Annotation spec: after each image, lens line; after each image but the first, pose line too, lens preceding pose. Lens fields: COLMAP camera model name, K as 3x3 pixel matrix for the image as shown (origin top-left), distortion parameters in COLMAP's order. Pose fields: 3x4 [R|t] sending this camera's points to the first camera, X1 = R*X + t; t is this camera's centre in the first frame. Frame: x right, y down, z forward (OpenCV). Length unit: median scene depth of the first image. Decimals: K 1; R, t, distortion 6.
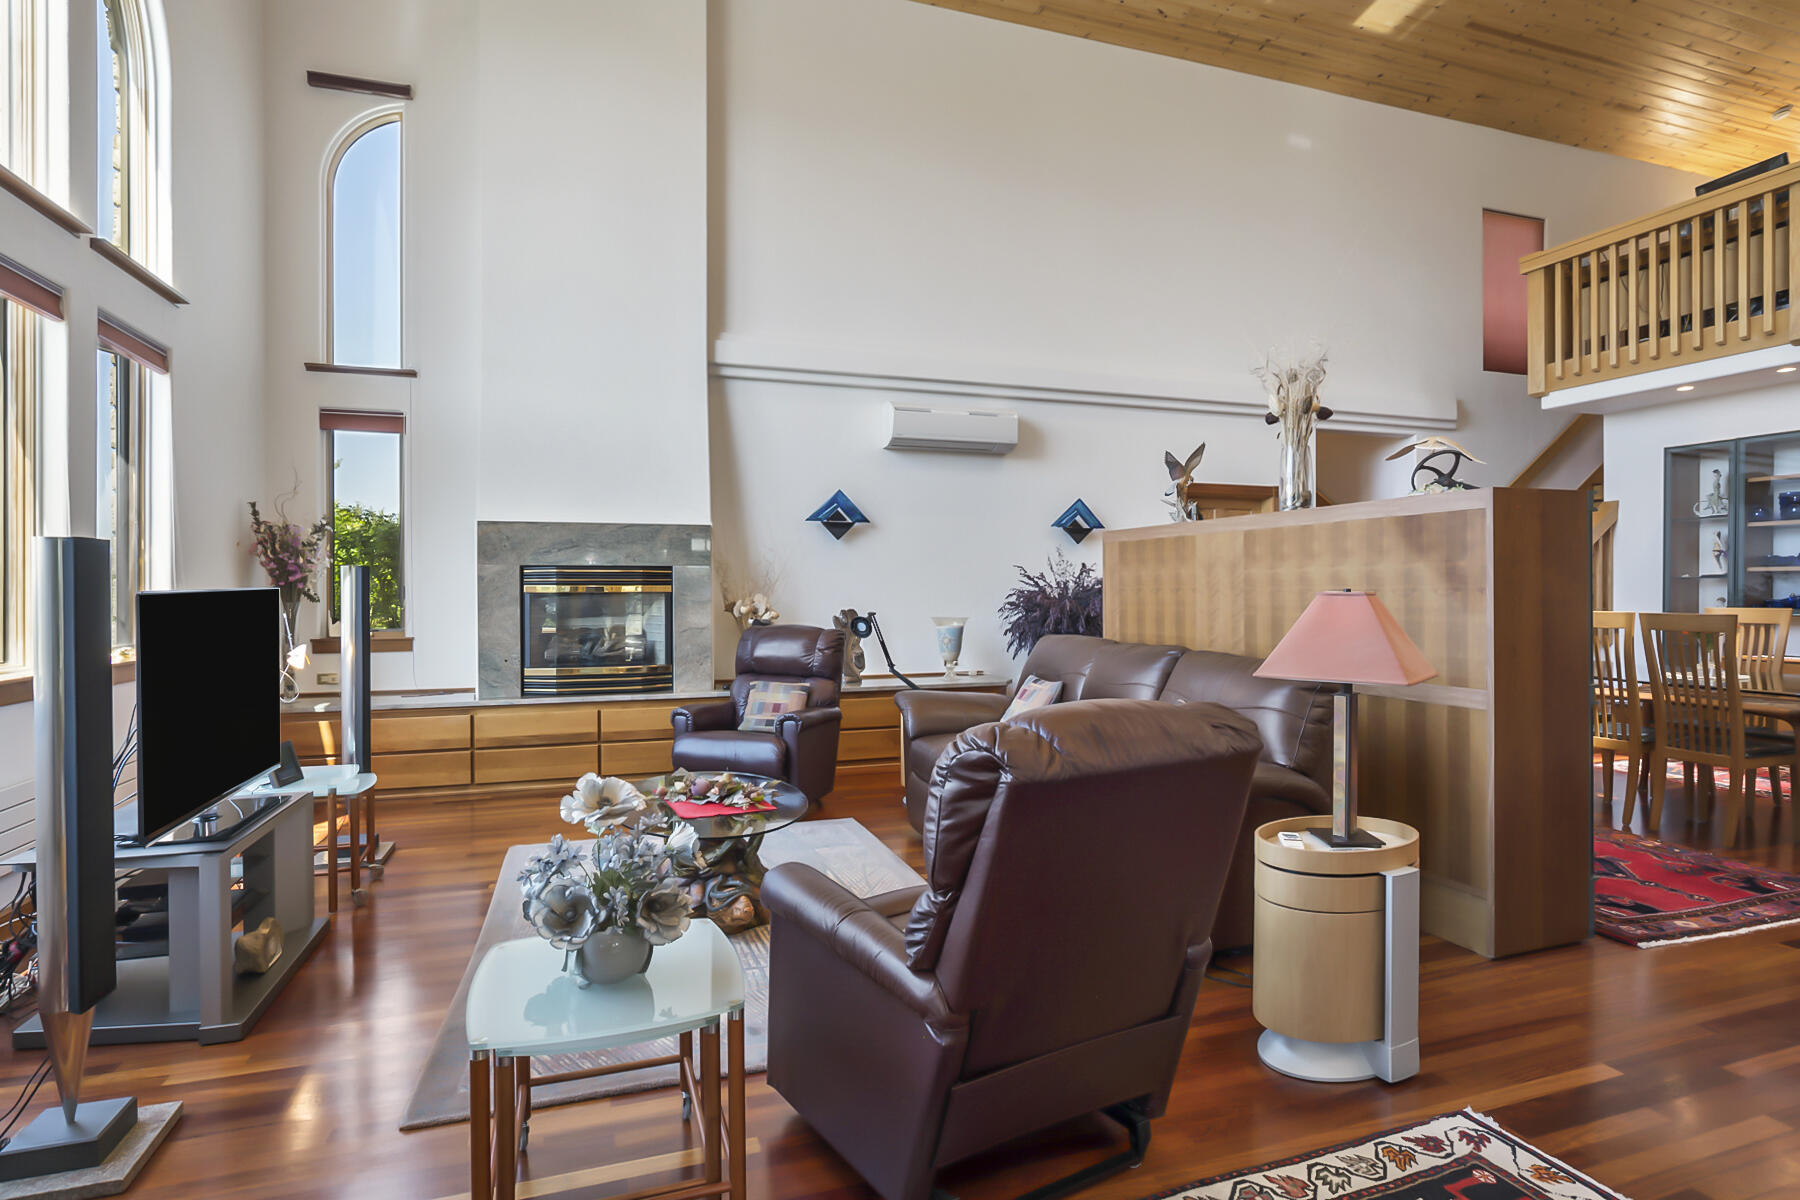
lens RADIAL K [[909.9, 0, 900.7], [0, 909.9, 590.1], [0, 0, 1]] dist [-0.019724, 0.005905]
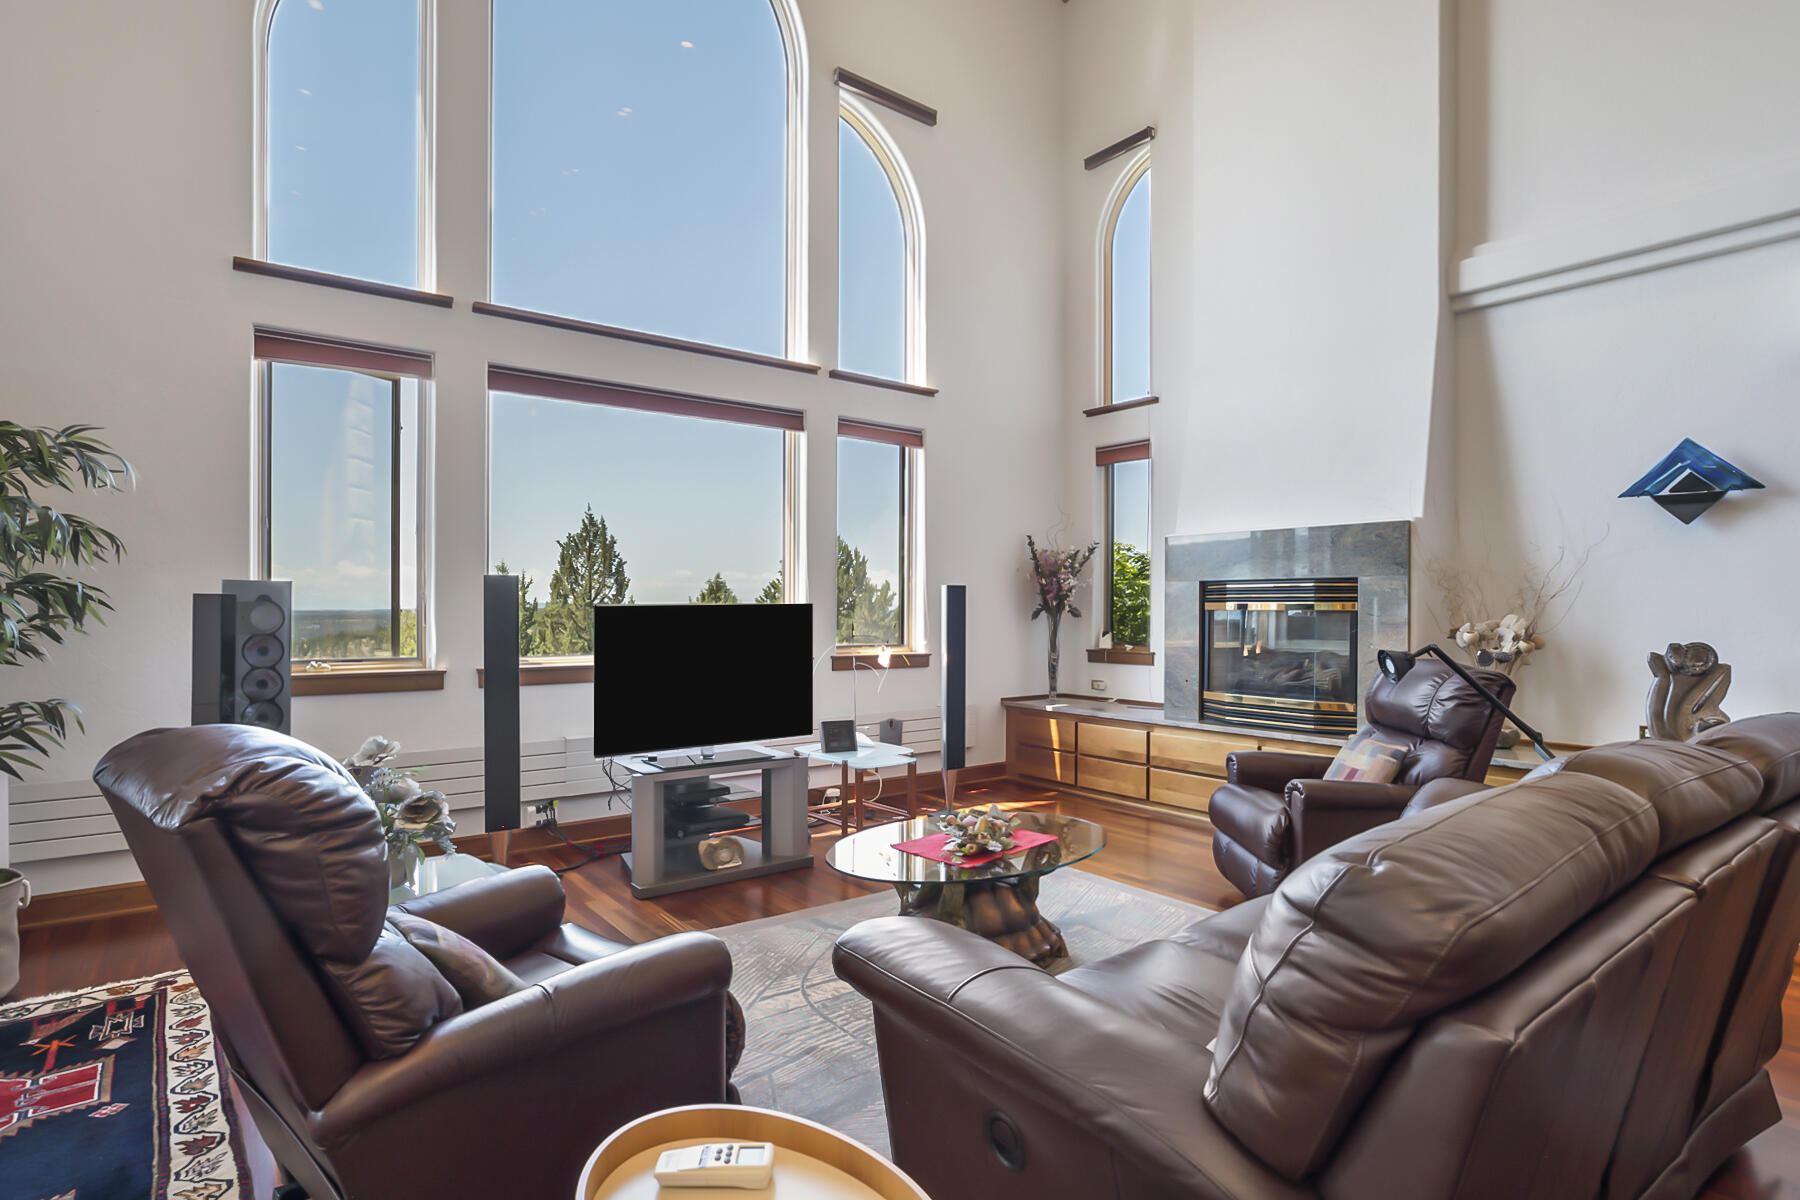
lens RADIAL K [[909.9, 0, 905.2], [0, 909.9, 609.6], [0, 0, 1]] dist [-0.019724, 0.005905]
pose [[0.332648, 0.005981, -0.943032, 0.361098], [-0.004580, 0.999978, 0.004727, -0.000929], [0.943040, 0.002747, 0.332668, 0.388037]]
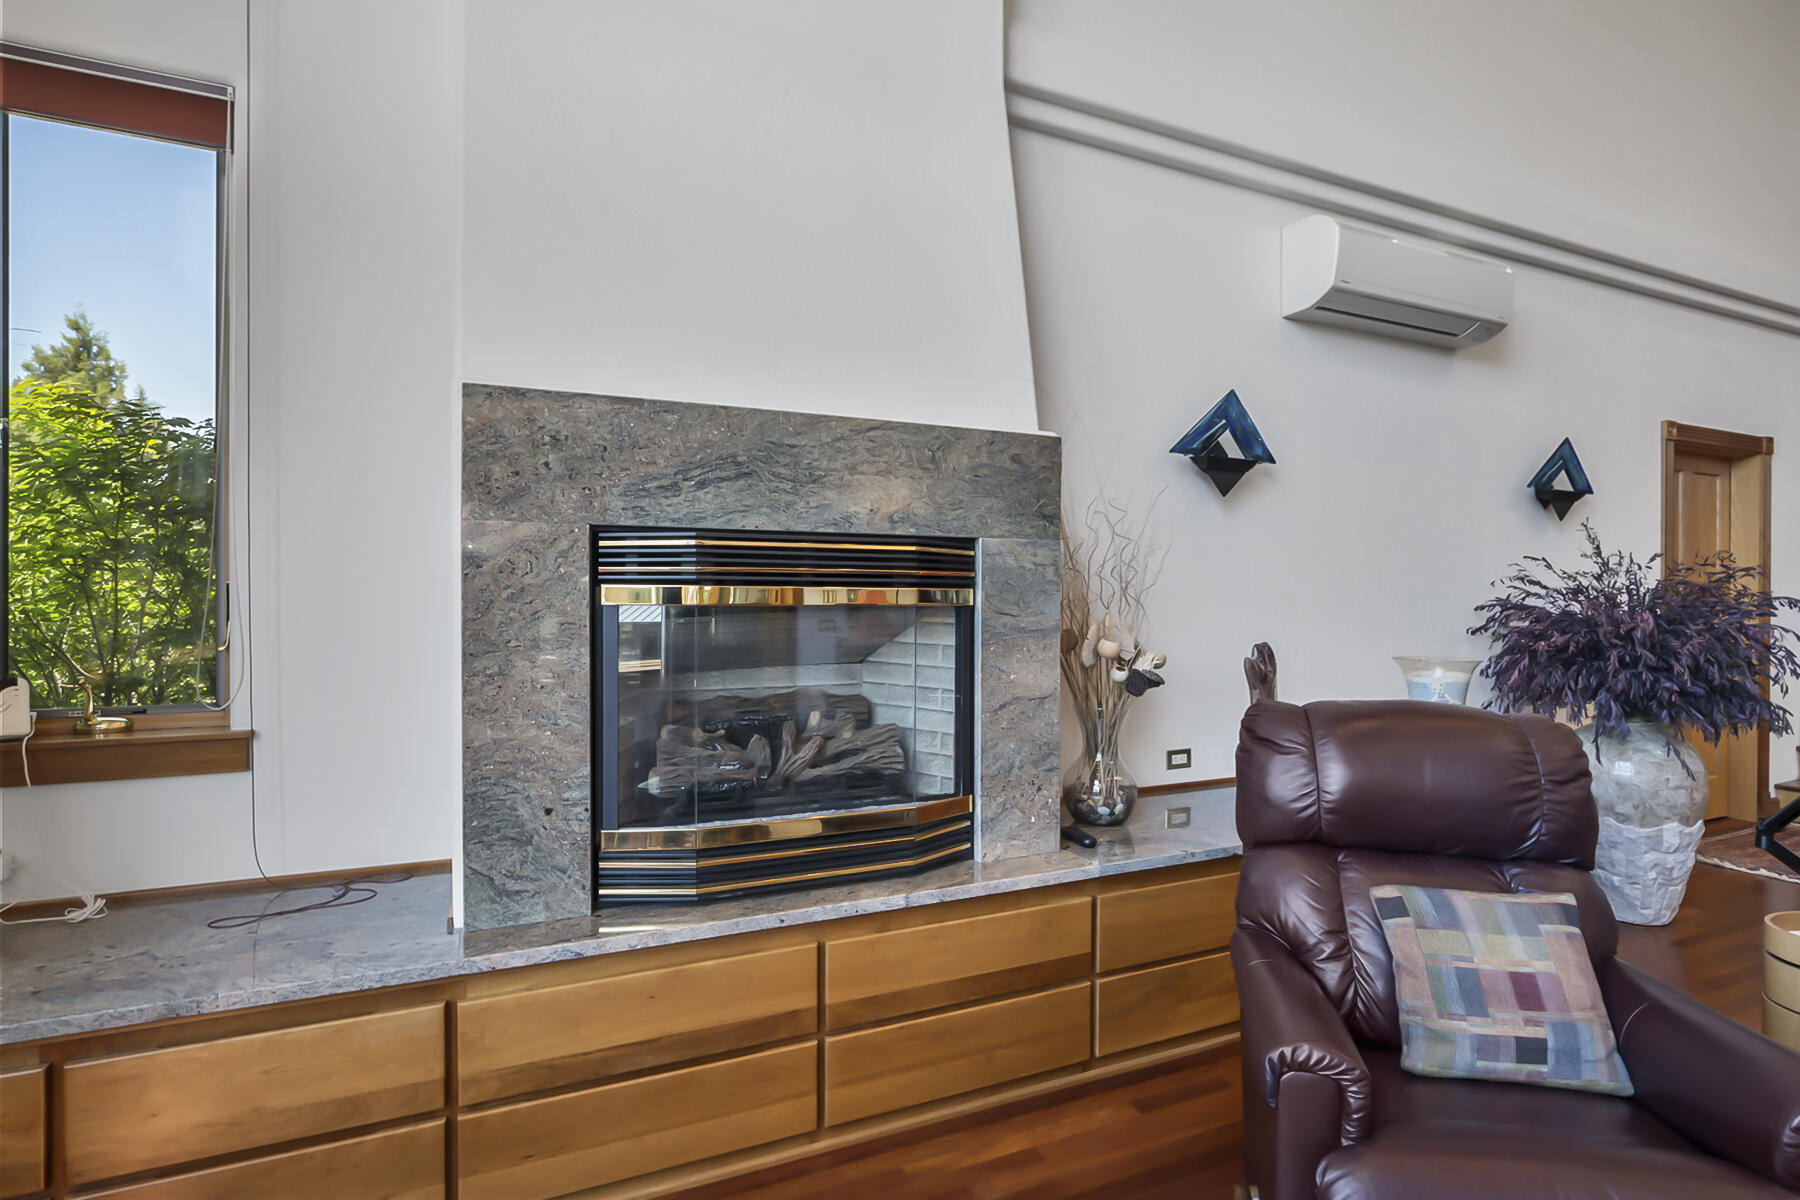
lens RADIAL K [[909.9, 0, 904.3], [0, 909.9, 600.8], [0, 0, 1]] dist [-0.019724, 0.005905]
pose [[0.994188, 0.005128, 0.107538, -0.331904], [-0.005211, 0.999986, 0.000496, -0.000011], [-0.107534, -0.001054, 0.994201, 0.637458]]
